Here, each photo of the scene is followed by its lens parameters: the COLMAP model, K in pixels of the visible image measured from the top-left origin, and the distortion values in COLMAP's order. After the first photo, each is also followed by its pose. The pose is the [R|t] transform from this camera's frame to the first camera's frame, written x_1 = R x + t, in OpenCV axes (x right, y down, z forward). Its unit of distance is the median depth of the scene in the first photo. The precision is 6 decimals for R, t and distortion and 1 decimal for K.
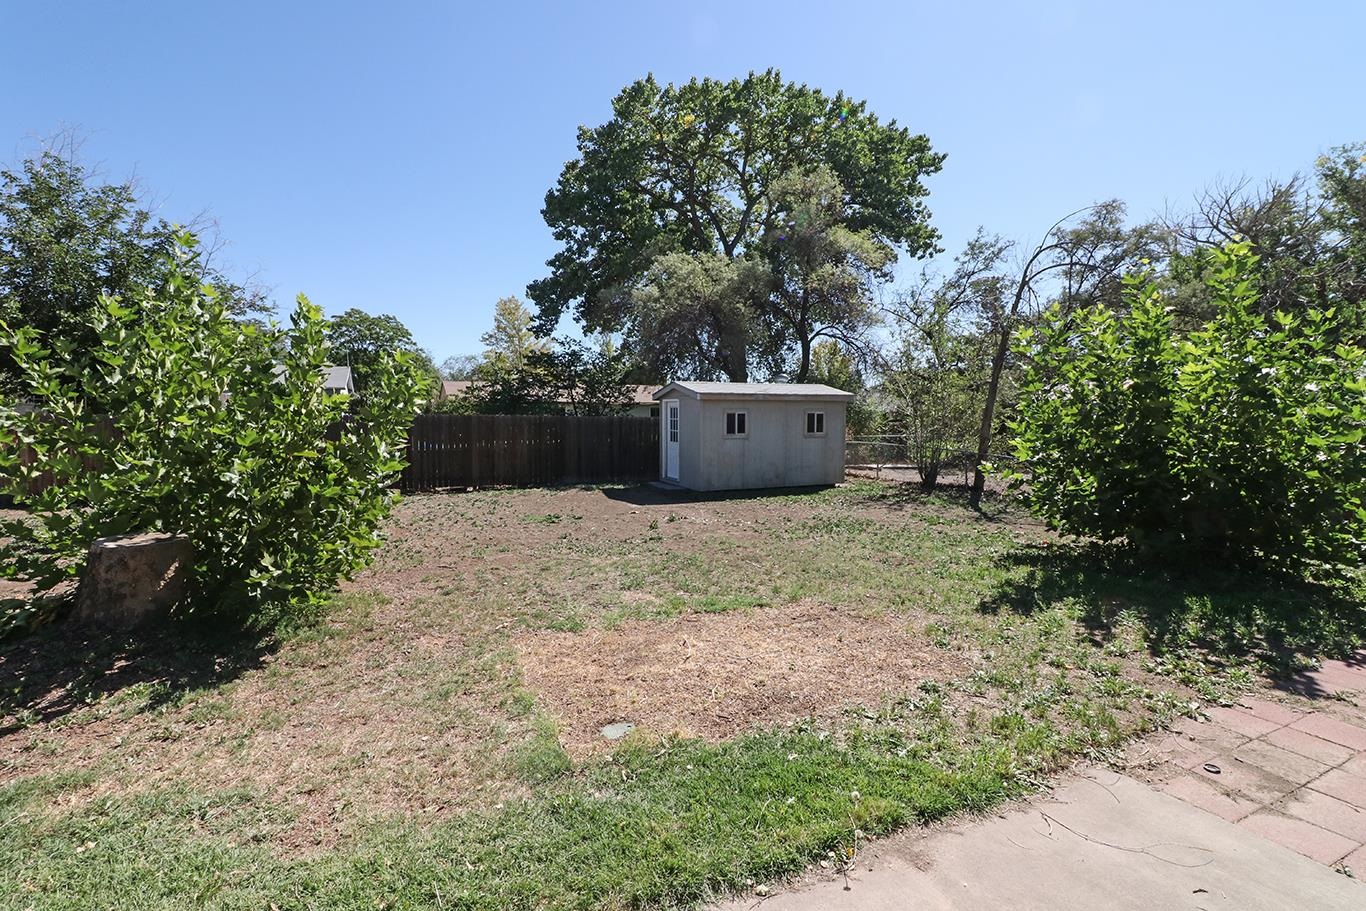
lens RADIAL K [[633.4, 0, 683.0], [0, 633.4, 455.5], [0, 0, 1]] dist [0.000072, -0.010874]
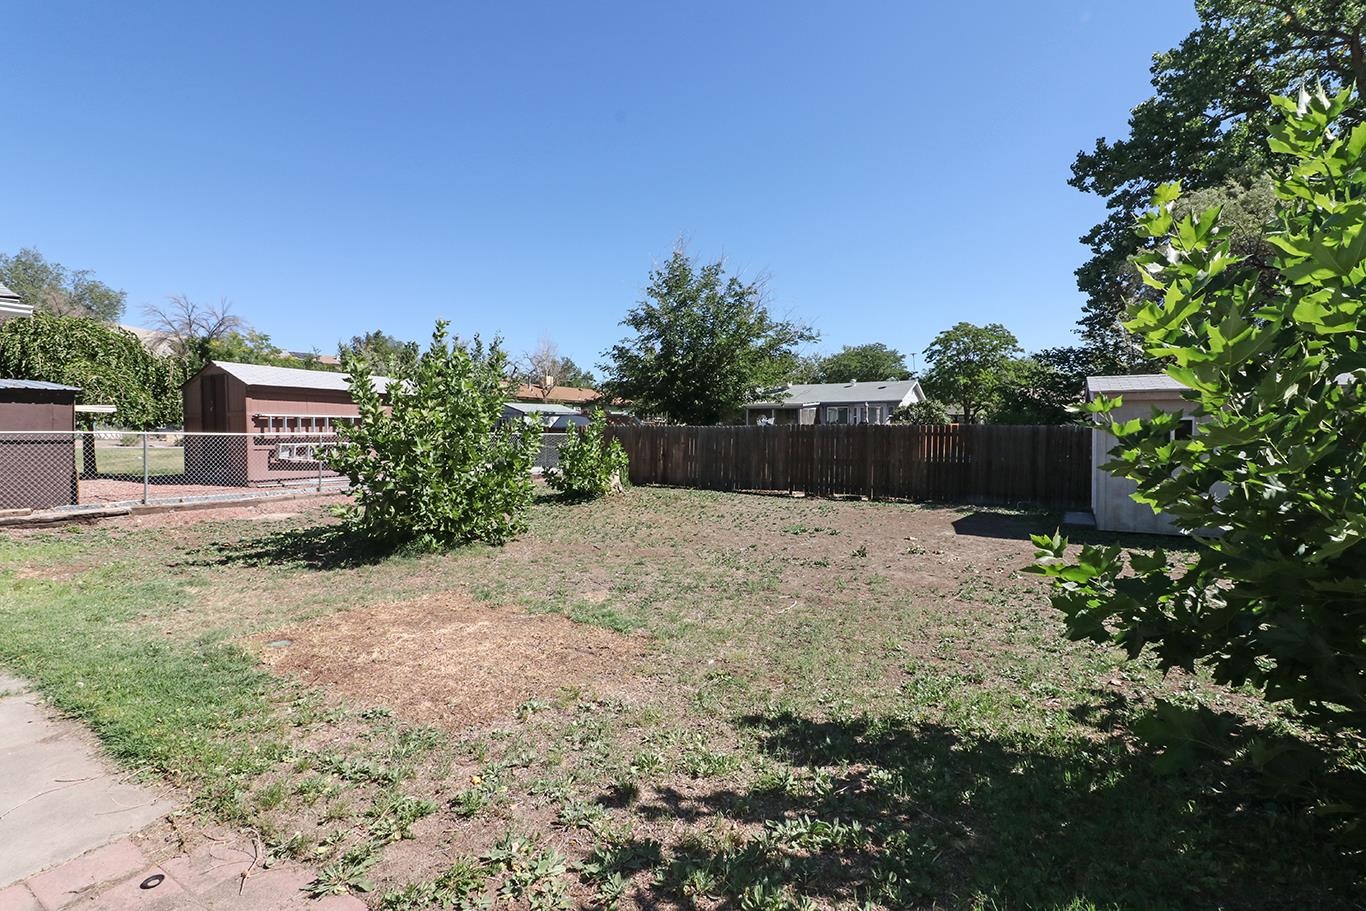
lens RADIAL K [[633.8, 0, 677.7], [0, 633.8, 445.0], [0, 0, 1]] dist [0.000838, -0.010777]
pose [[0.550088, 0.021736, -0.834824, 0.236549], [-0.049999, 0.998725, -0.006942, -0.006769], [0.833608, 0.045559, 0.550474, 0.144304]]
